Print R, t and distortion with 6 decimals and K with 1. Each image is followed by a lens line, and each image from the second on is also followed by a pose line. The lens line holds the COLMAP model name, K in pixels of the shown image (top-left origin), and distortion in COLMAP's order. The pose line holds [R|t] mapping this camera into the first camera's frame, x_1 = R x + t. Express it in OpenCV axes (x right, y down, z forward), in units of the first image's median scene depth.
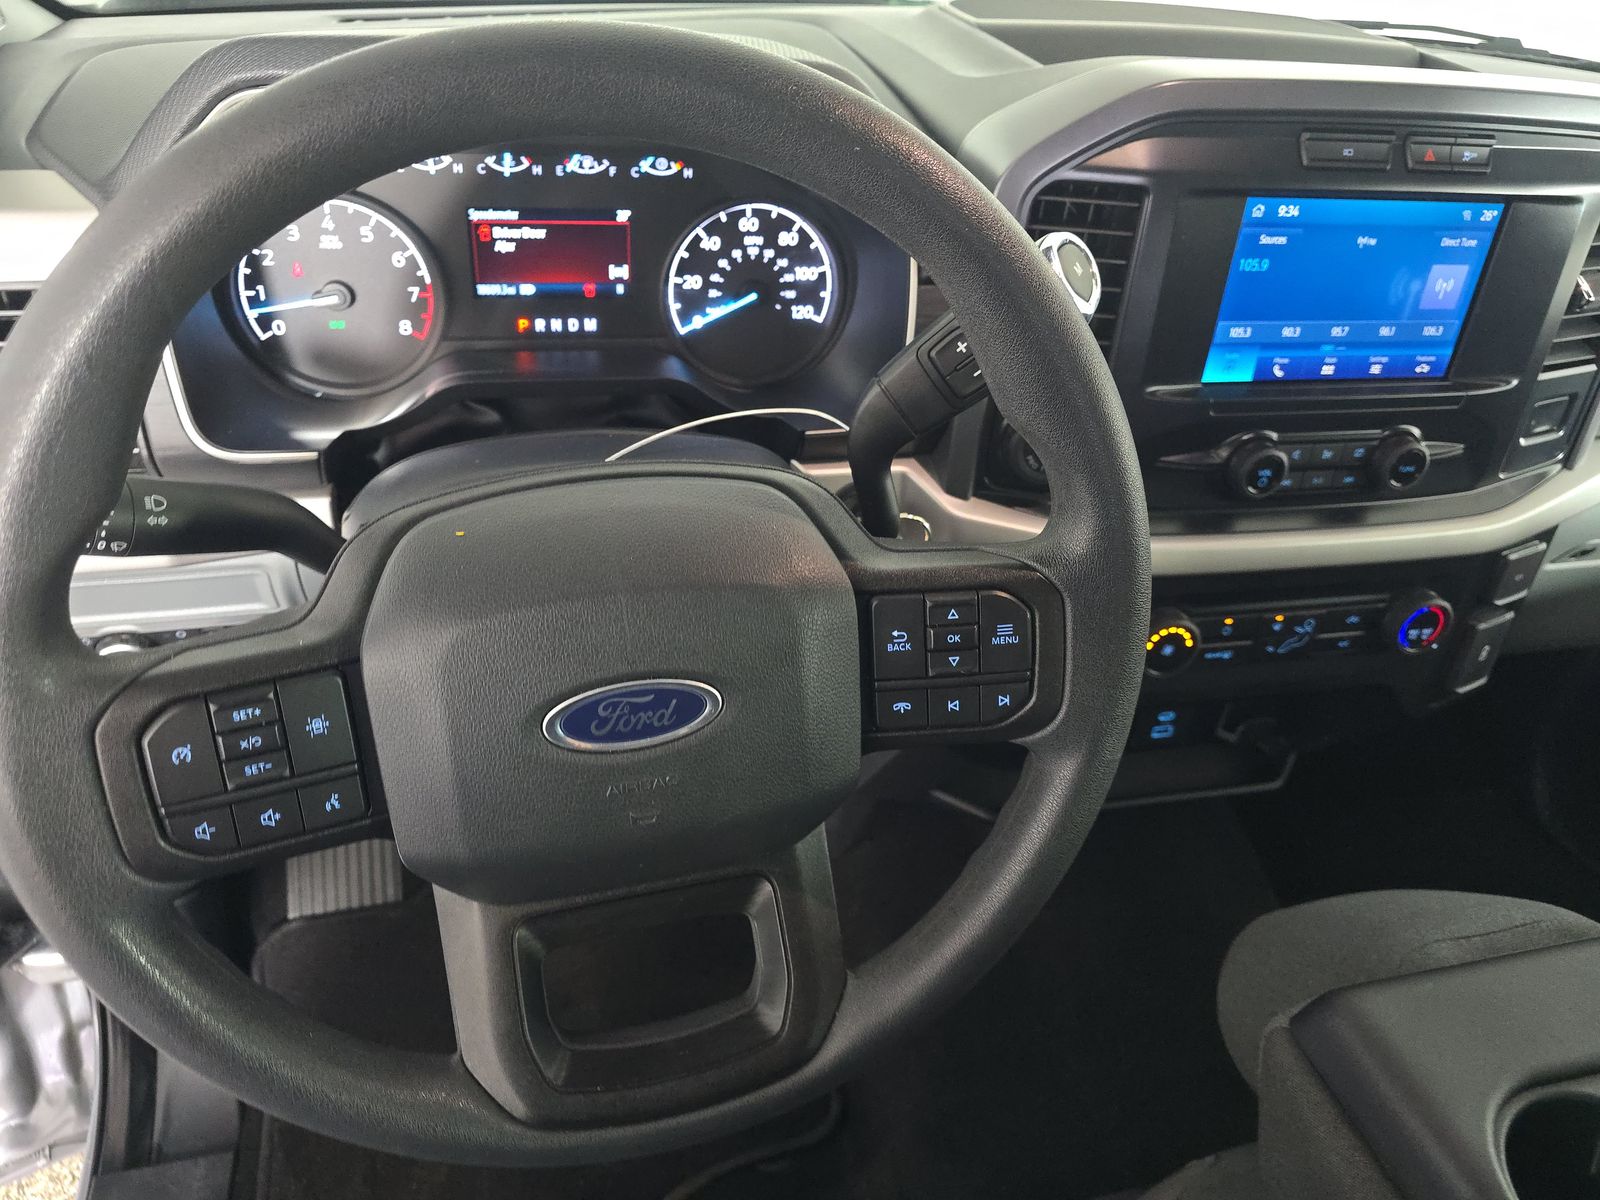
lens RADIAL K [[1076.5, 0, 800.0], [0, 1076.5, 600.0], [0, 0, 1]] dist [0.021265, -0.026491]
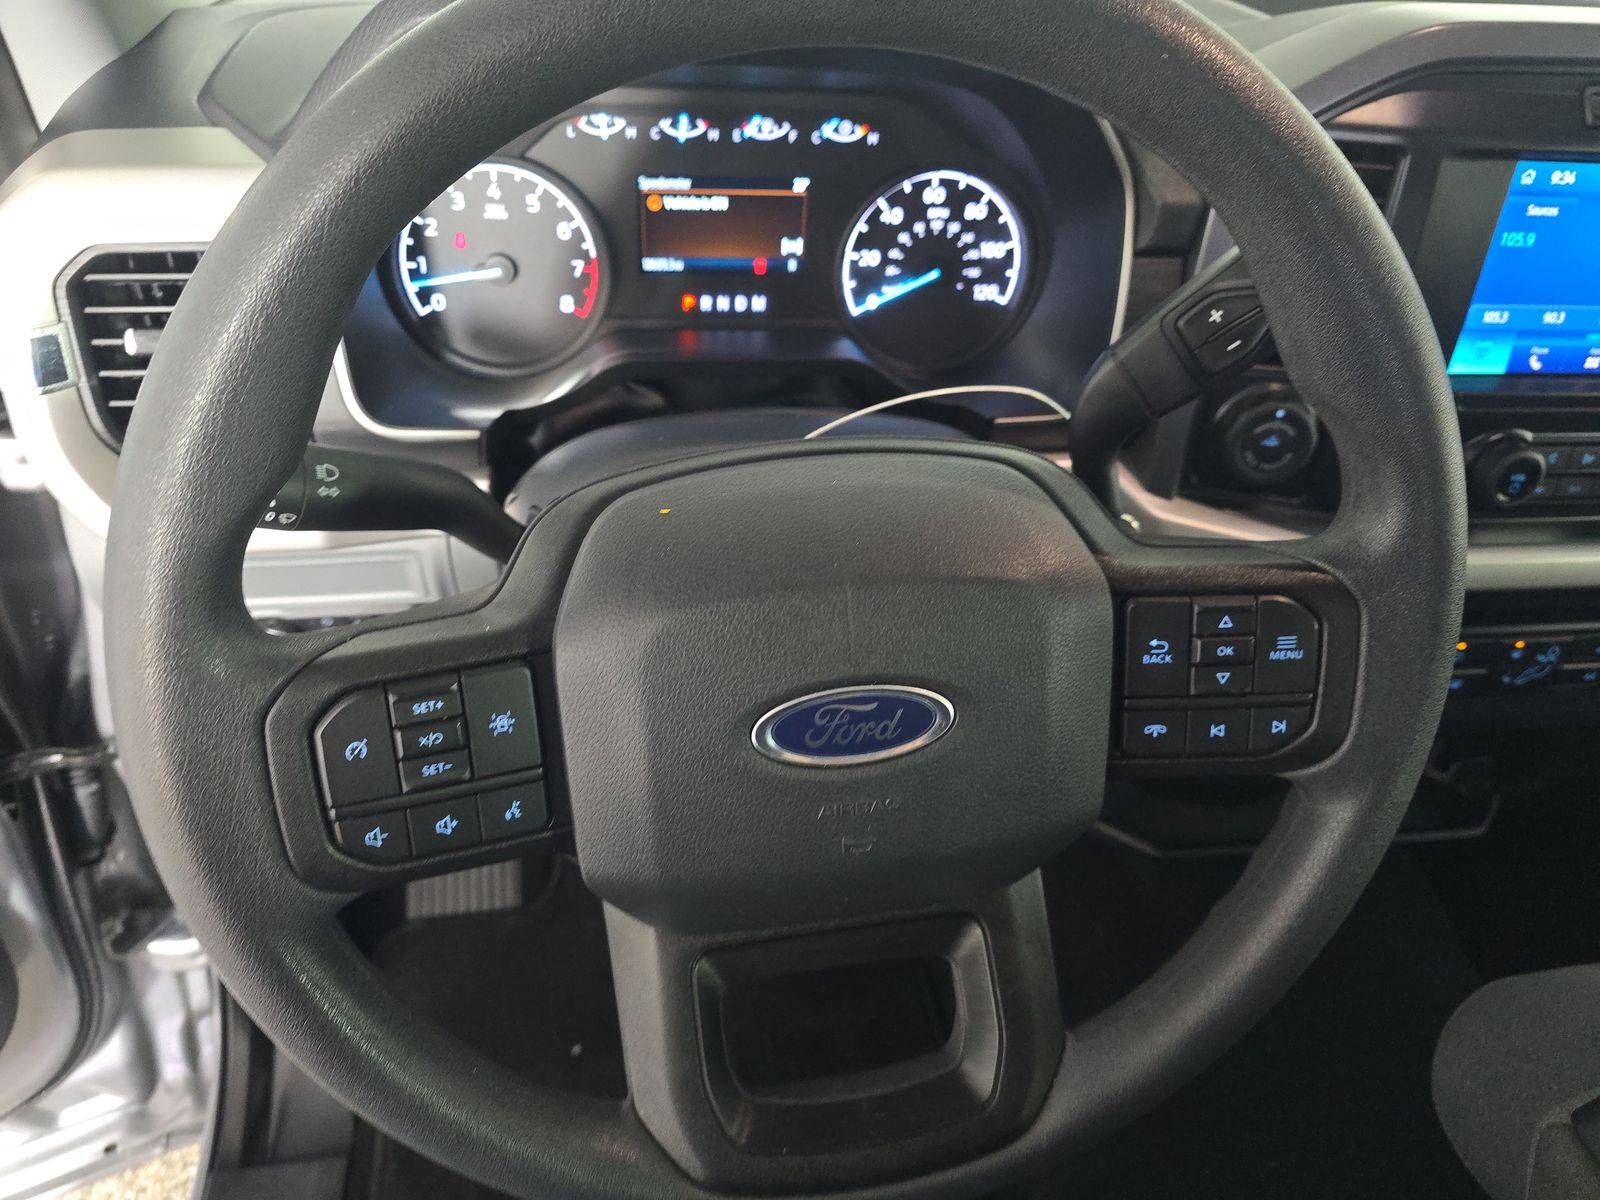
lens RADIAL K [[1086.4, 0, 800.0], [0, 1086.4, 600.0], [0, 0, 1]] dist [0.017590, -0.030601]
pose [[0.995867, 0.030348, -0.085607, -0.077738], [-0.031444, 0.999440, -0.011483, 0.010800], [0.085211, 0.014127, 0.996263, 0.079394]]
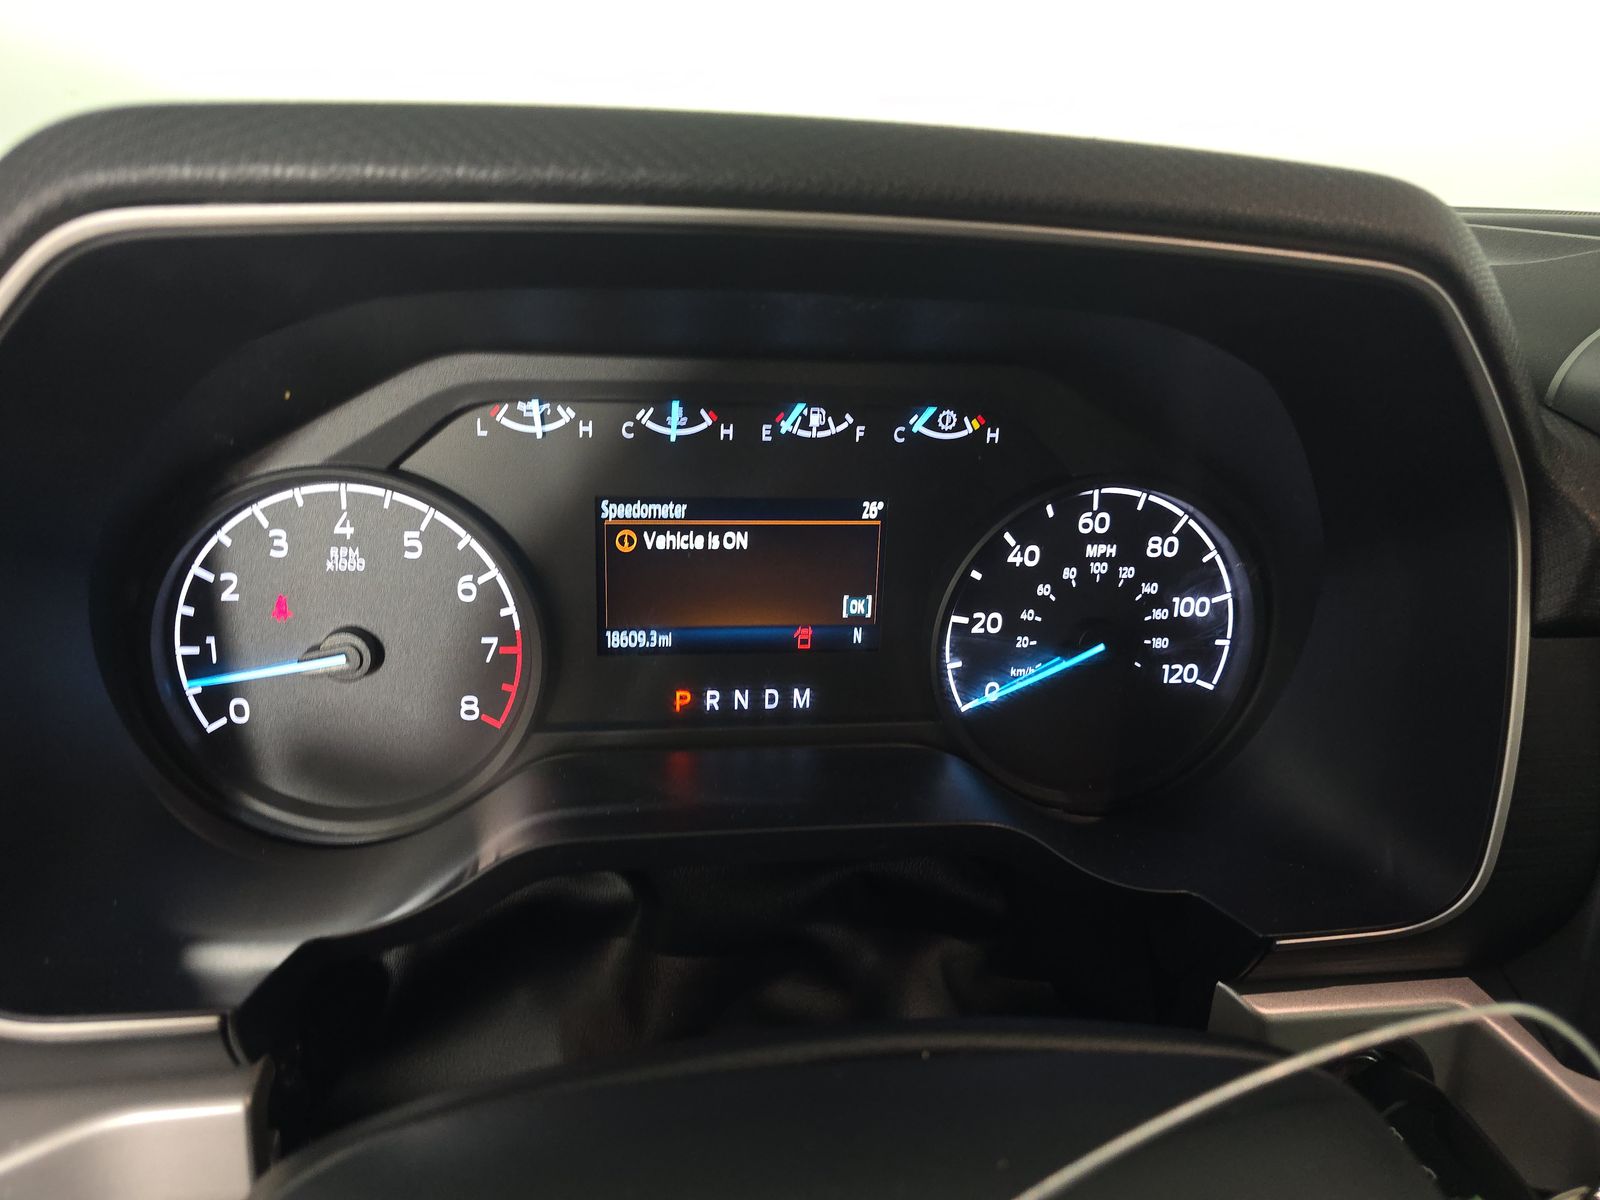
lens RADIAL K [[1076.5, 0, 800.0], [0, 1076.5, 600.0], [0, 0, 1]] dist [0.021265, -0.026491]
pose [[0.994185, -0.002073, -0.107668, -0.149637], [-0.027590, 0.961539, -0.273279, -0.169410], [0.104093, 0.274660, 0.955890, 0.510603]]
